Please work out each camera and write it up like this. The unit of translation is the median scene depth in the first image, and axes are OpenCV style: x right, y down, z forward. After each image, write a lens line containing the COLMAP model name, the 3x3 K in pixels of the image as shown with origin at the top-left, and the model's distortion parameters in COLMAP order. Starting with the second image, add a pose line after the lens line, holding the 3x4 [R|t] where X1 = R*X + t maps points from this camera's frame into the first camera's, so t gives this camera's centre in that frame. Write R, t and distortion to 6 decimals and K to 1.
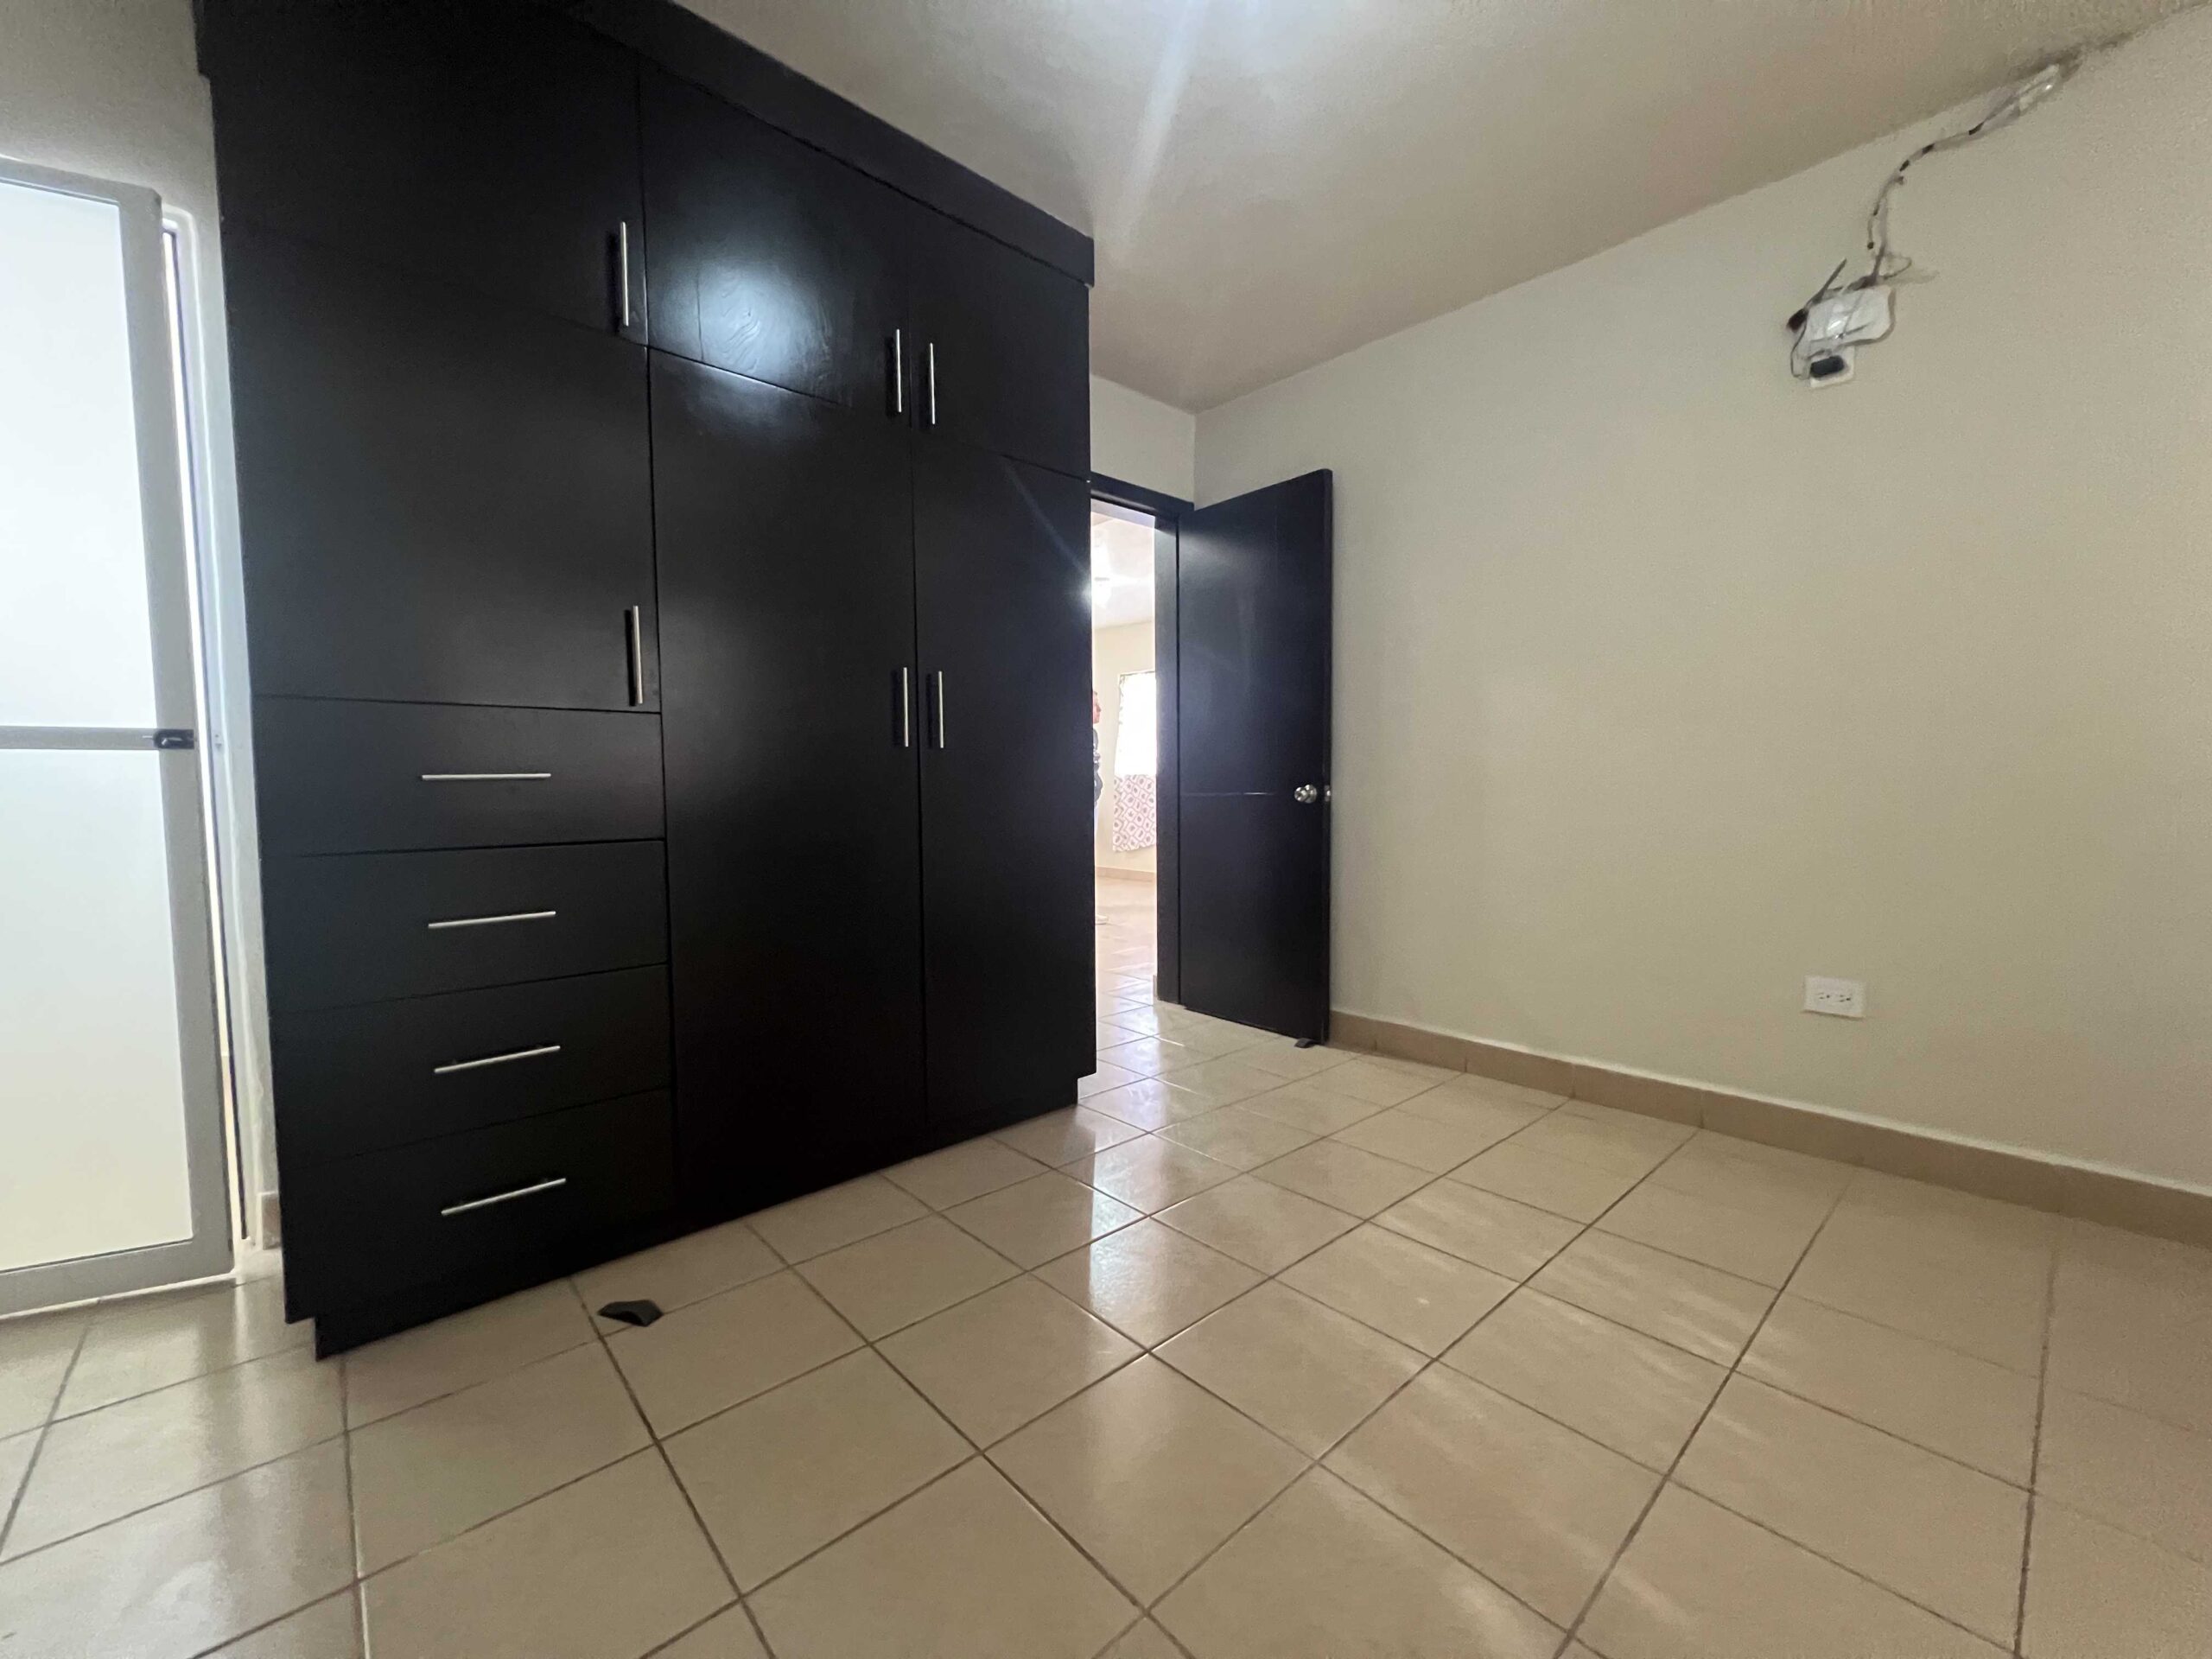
lens RADIAL K [[888.0, 0, 1104.6], [0, 888.0, 834.4], [0, 0, 1]] dist [-0.001483, -0.000080]
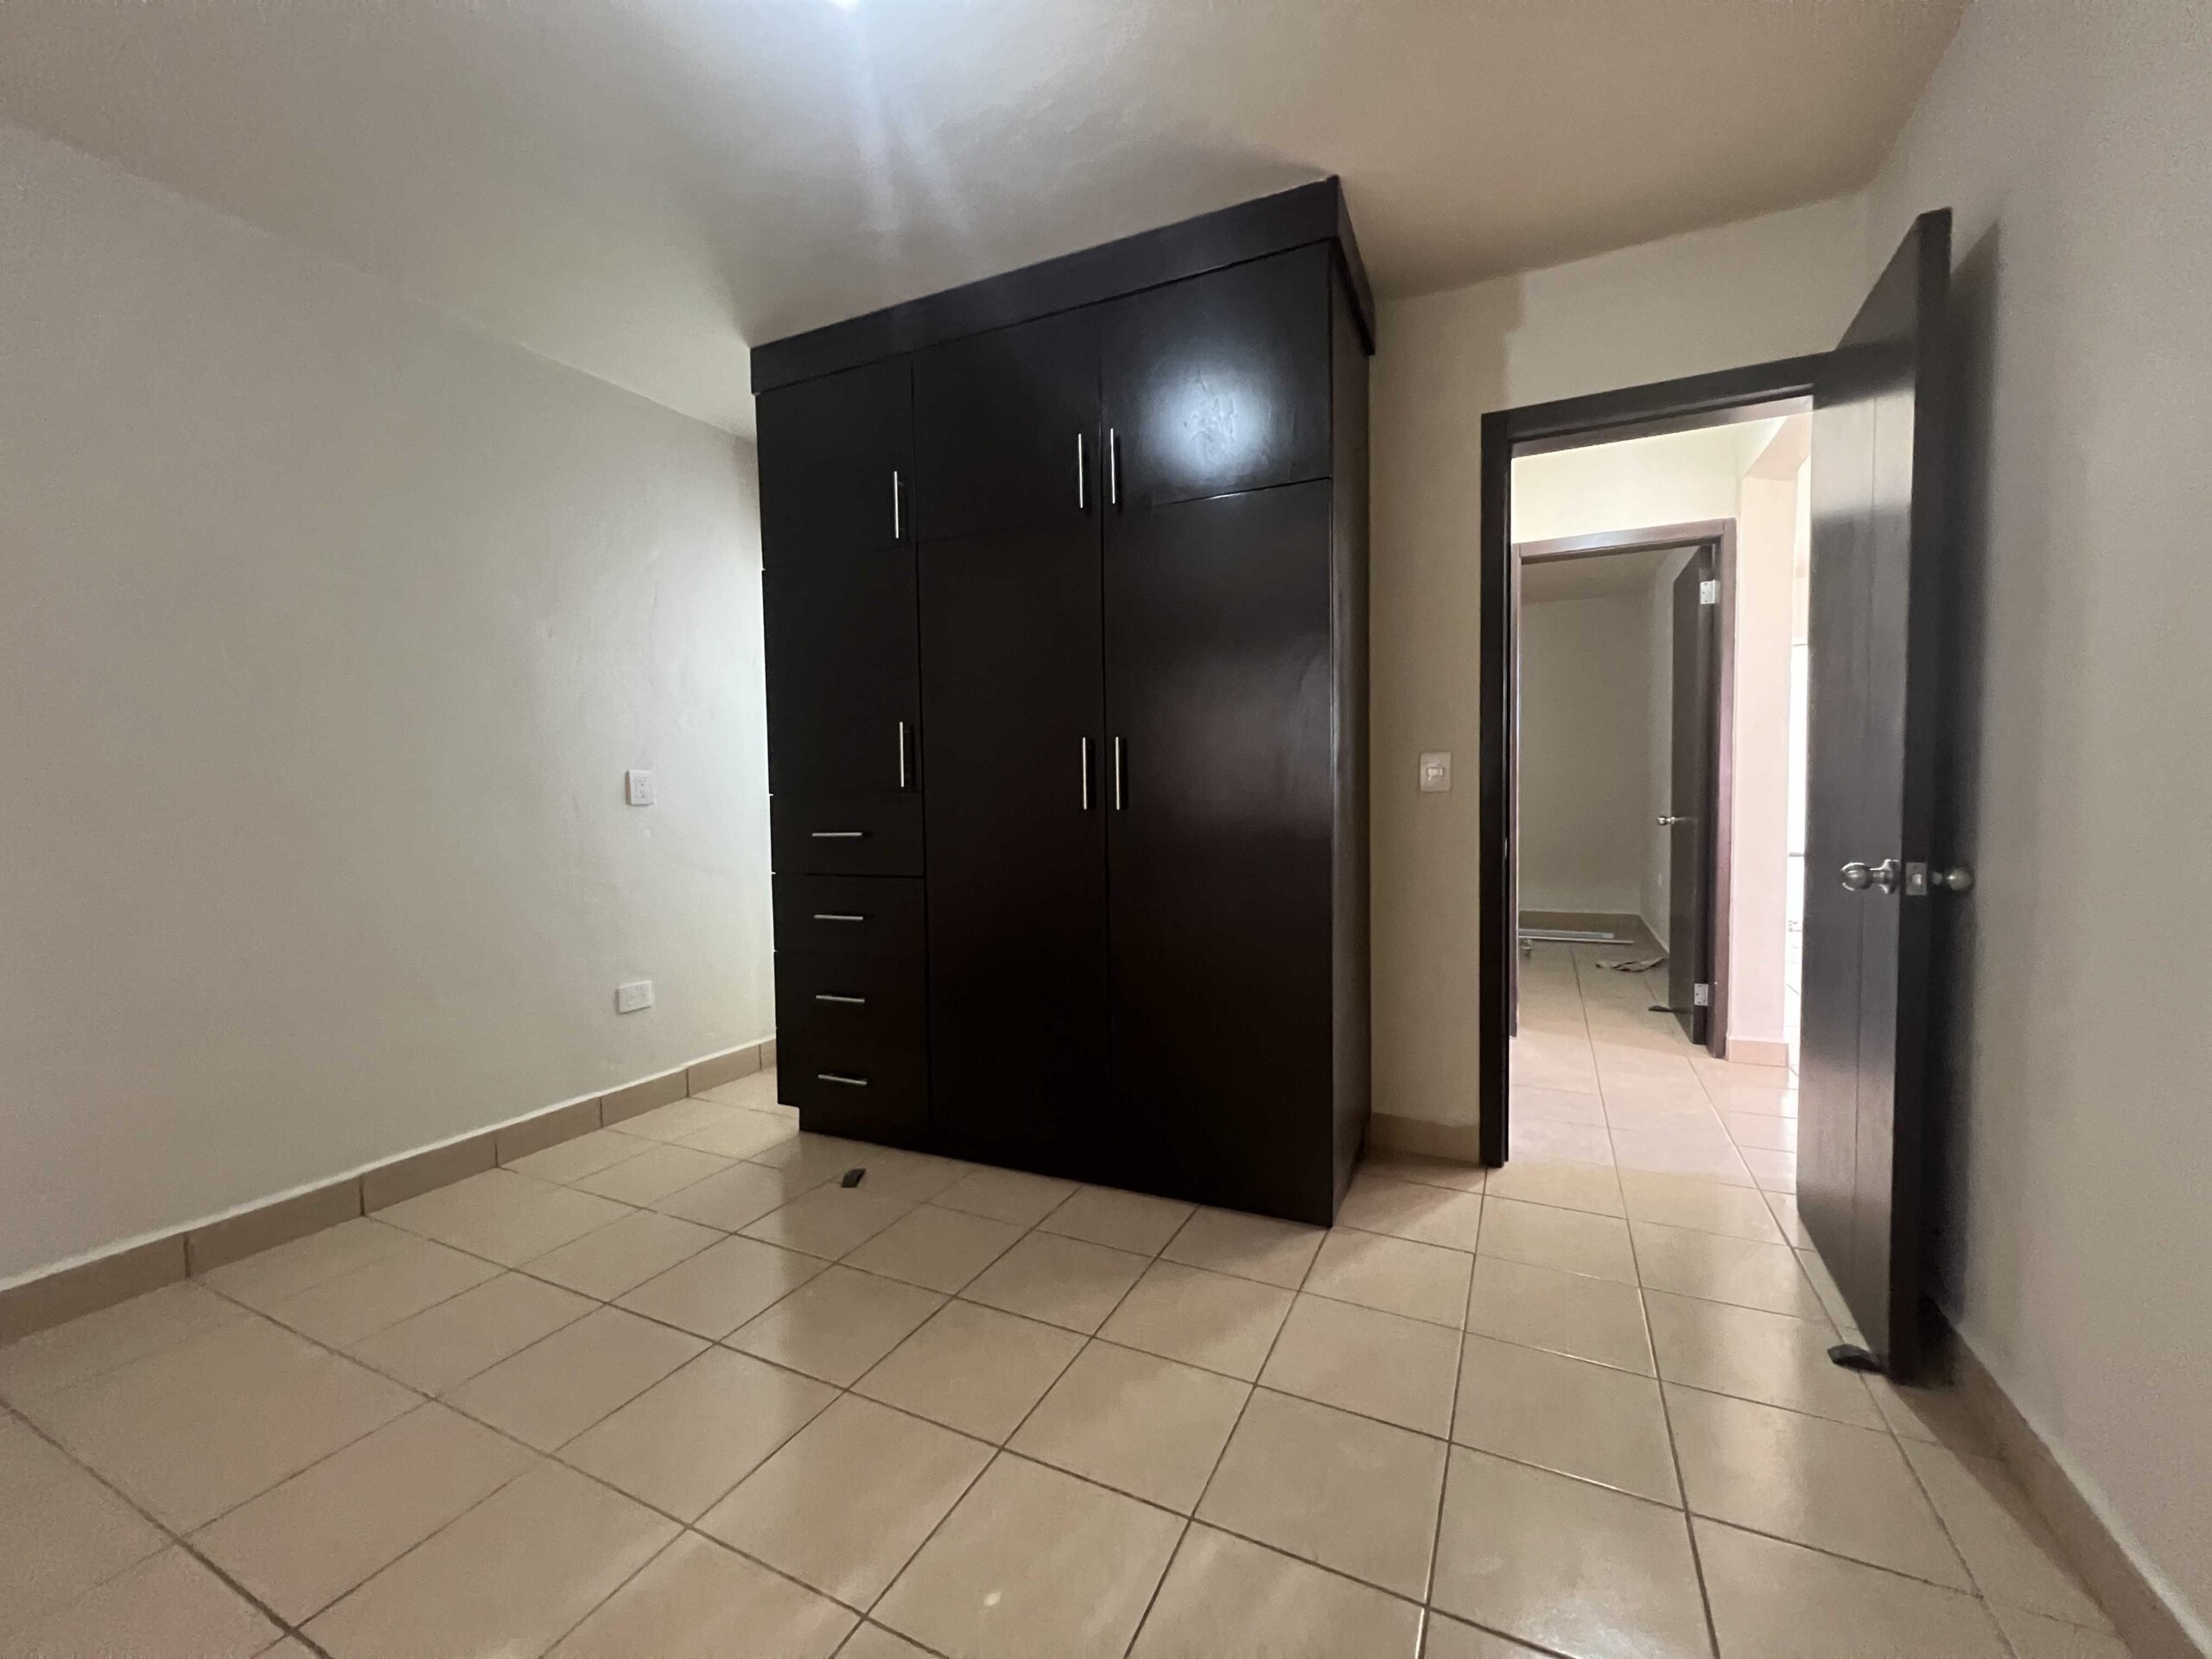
lens RADIAL K [[888.0, 0, 1103.7], [0, 888.0, 832.9], [0, 0, 1]] dist [-0.001483, -0.000080]
pose [[0.371511, 0.040784, -0.927532, 1.053069], [-0.041092, 0.998778, 0.027457, -0.131162], [0.927519, 0.027914, 0.372733, 0.797551]]
